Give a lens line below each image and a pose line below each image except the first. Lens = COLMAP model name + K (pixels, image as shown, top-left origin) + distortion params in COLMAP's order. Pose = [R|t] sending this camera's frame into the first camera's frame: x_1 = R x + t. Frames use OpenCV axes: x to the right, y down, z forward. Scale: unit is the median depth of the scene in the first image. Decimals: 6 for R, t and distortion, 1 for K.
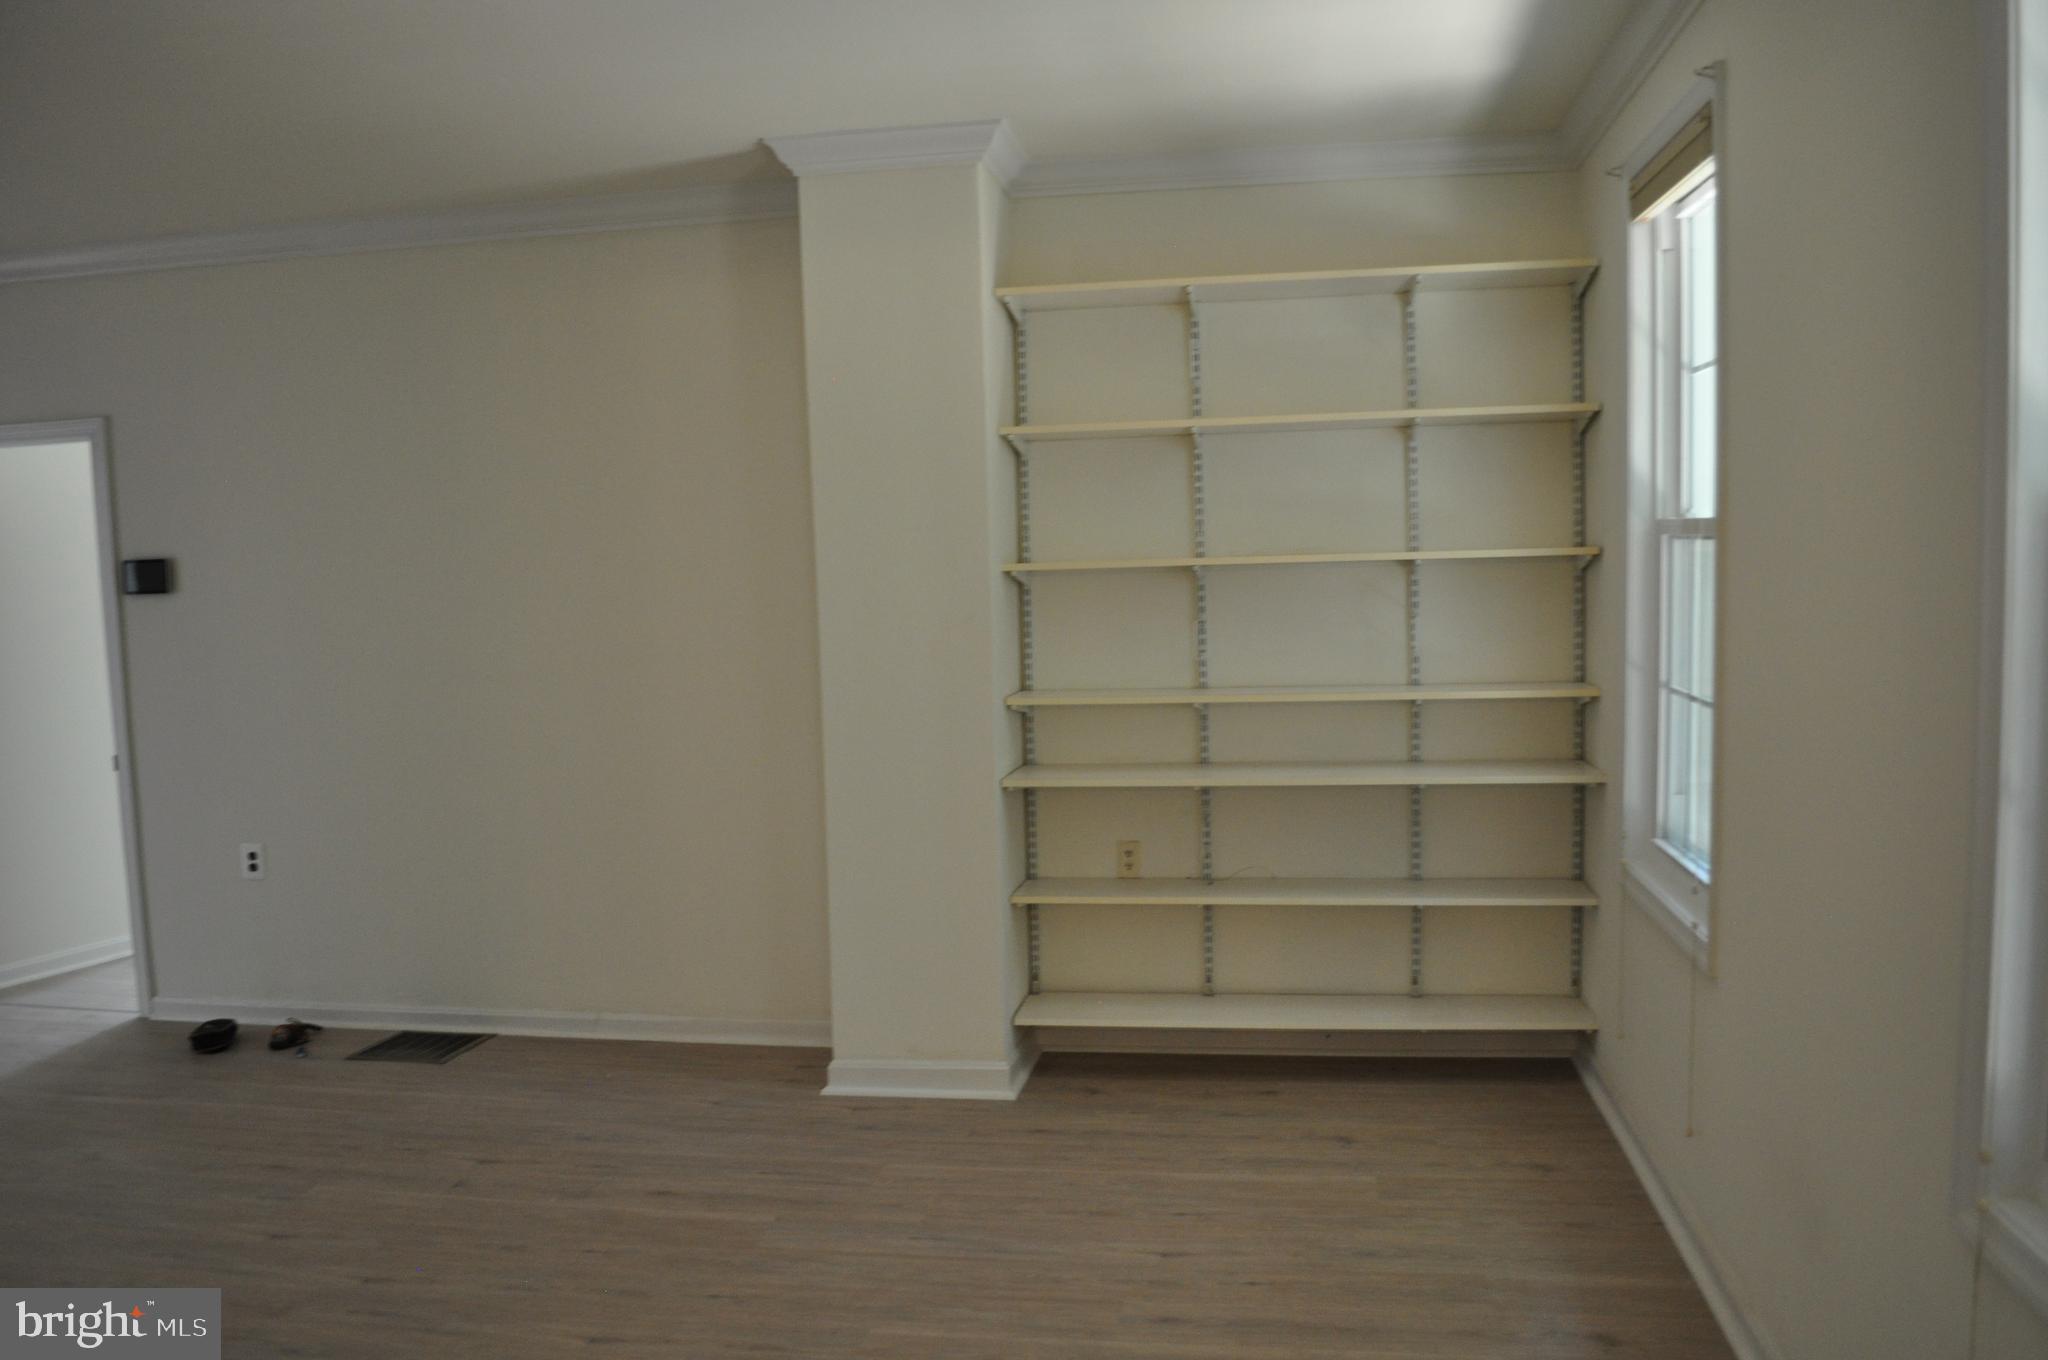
lens RADIAL K [[1610.7, 0, 1023.2], [0, 1610.7, 682.0], [0, 0, 1]] dist [-0.074184, 0.003325]
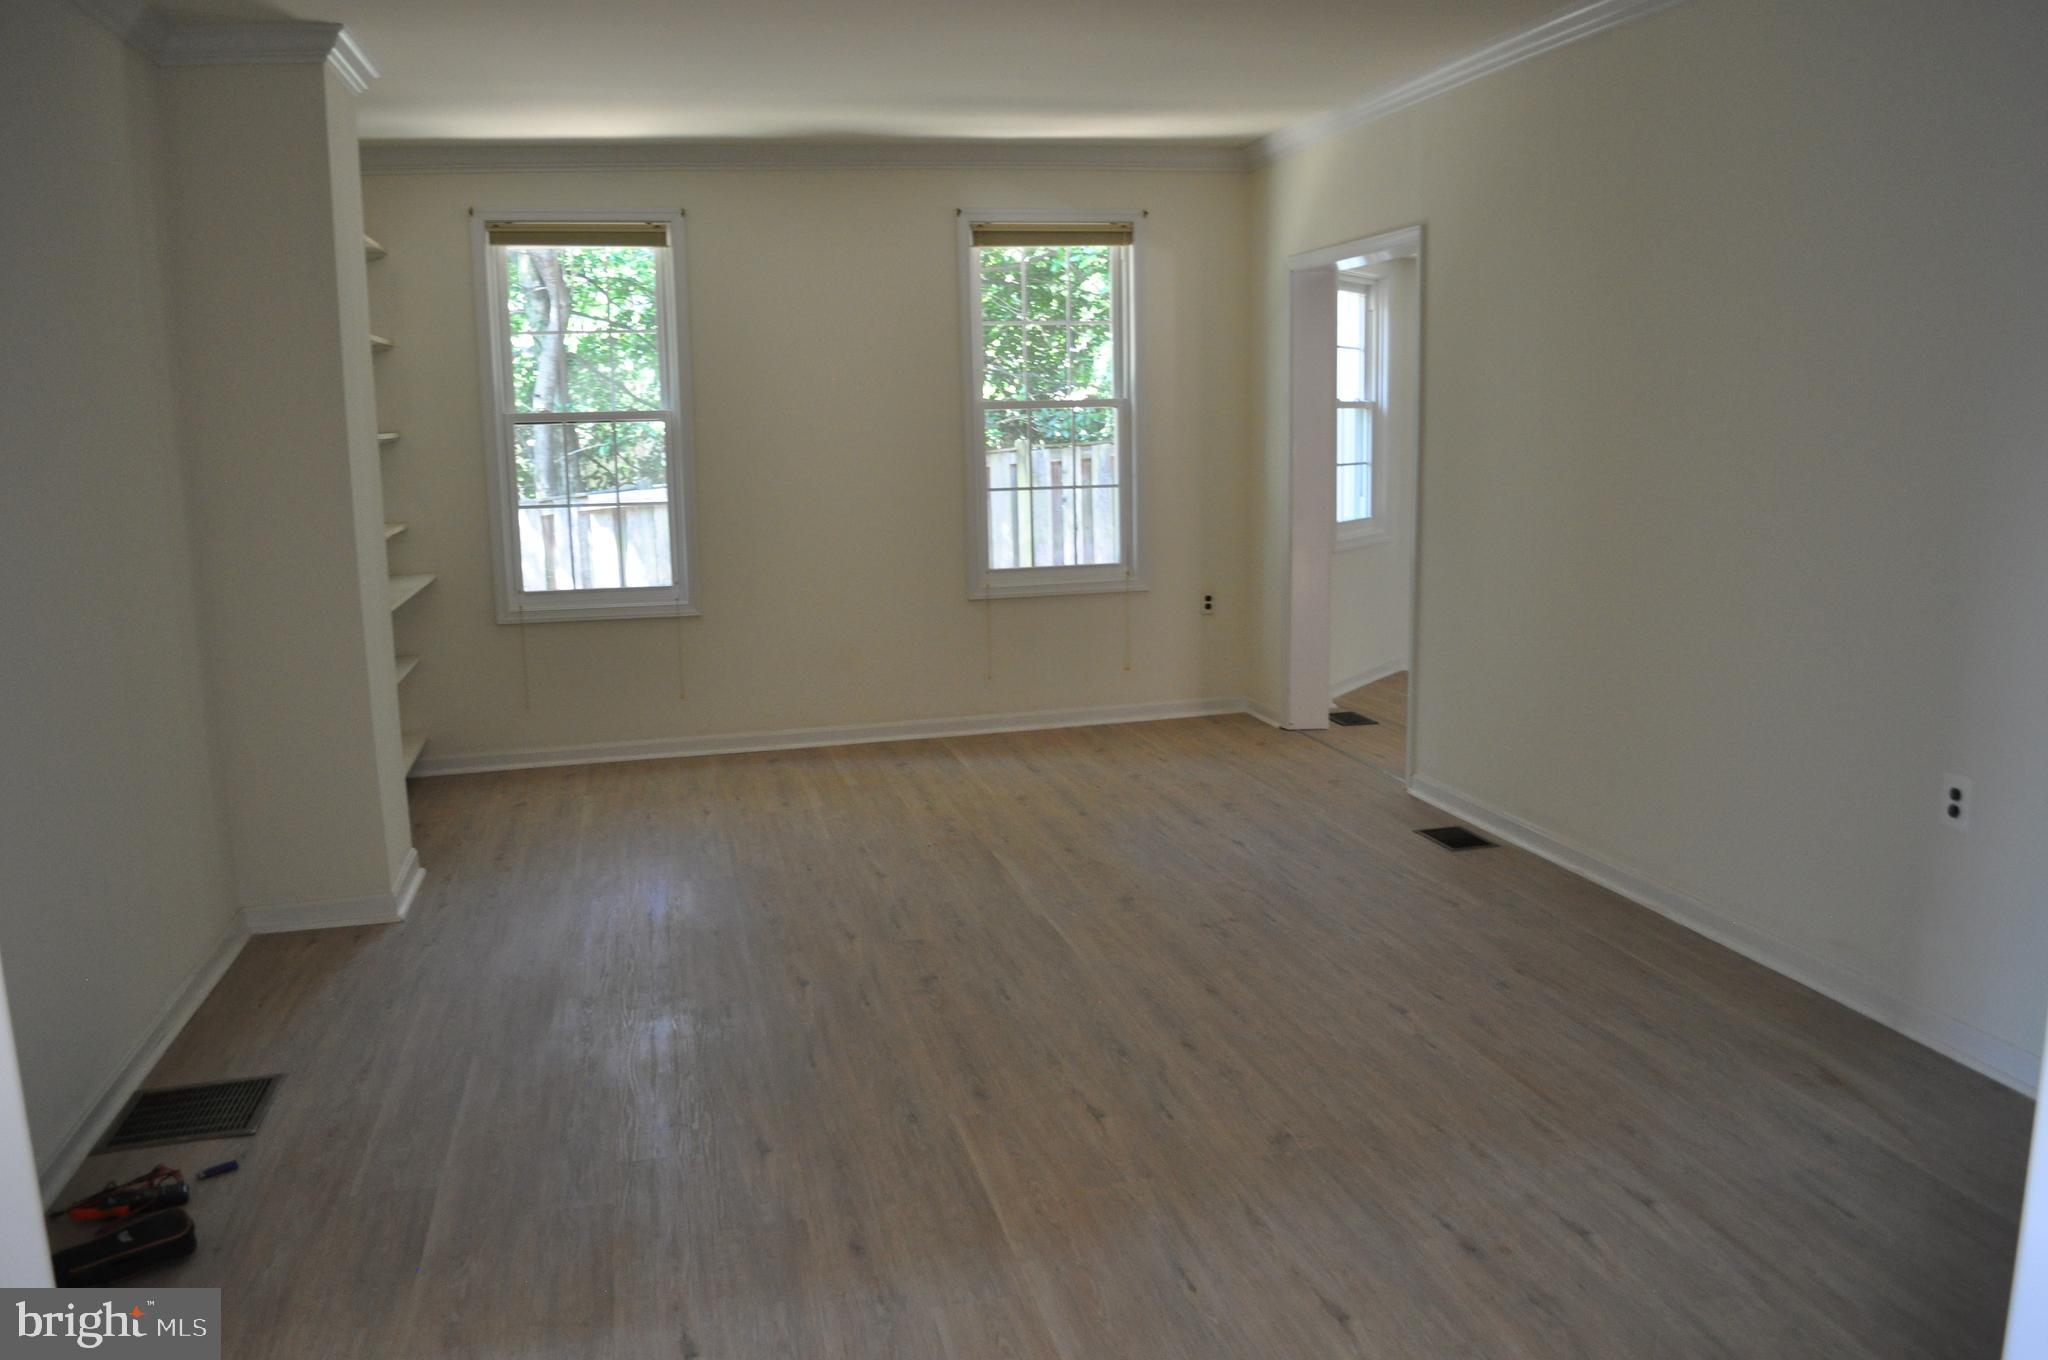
lens RADIAL K [[1610.7, 0, 1023.9], [0, 1610.7, 681.1], [0, 0, 1]] dist [-0.074184, 0.003325]
pose [[-0.377329, -0.122654, 0.917921, -1.512328], [0.111114, 0.978034, 0.176362, -0.057982], [-0.919389, 0.168541, -0.355412, 1.158354]]
